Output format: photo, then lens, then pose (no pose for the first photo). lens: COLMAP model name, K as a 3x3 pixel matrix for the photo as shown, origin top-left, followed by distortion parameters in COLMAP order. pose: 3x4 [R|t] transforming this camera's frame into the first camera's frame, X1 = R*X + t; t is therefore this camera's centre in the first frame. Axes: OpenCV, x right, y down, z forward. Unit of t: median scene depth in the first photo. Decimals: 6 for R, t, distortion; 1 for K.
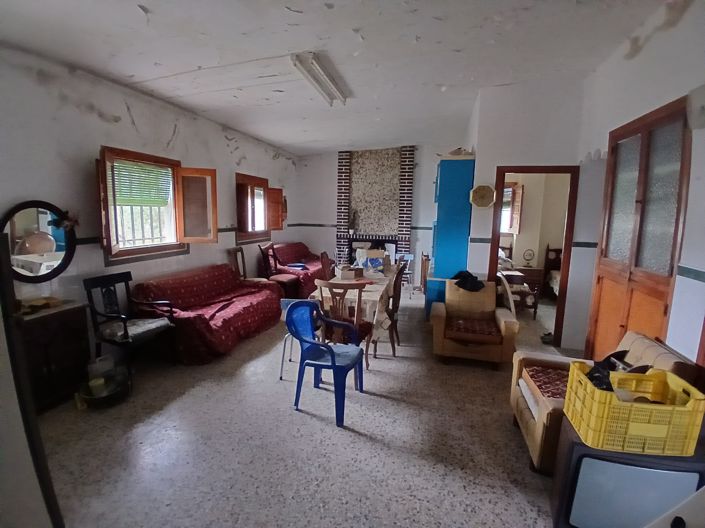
lens RADIAL K [[357.8, 0, 352.3], [0, 357.8, 265.5], [0, 0, 1]] dist [-0.012002, -0.027957]
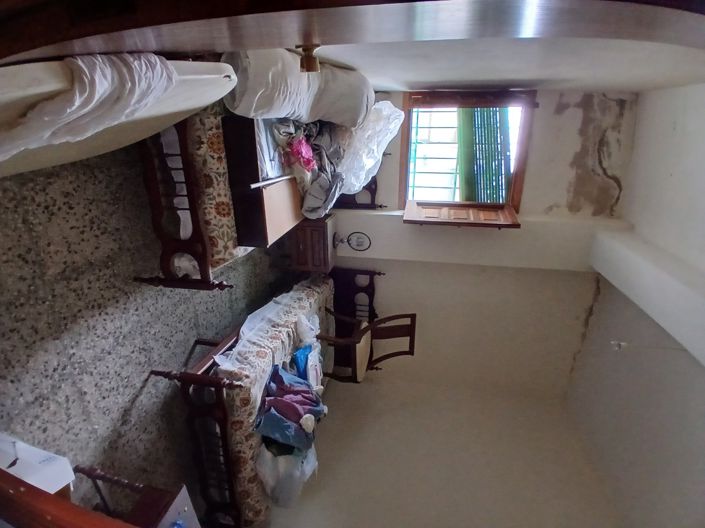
lens RADIAL K [[357.8, 0, 353.3], [0, 357.8, 264.3], [0, 0, 1]] dist [-0.012002, -0.027957]
pose [[0.064004, 0.841567, 0.536347, 0.263538], [-0.996592, 0.025878, 0.078322, -0.057133], [0.052033, -0.539532, 0.840356, 0.578109]]
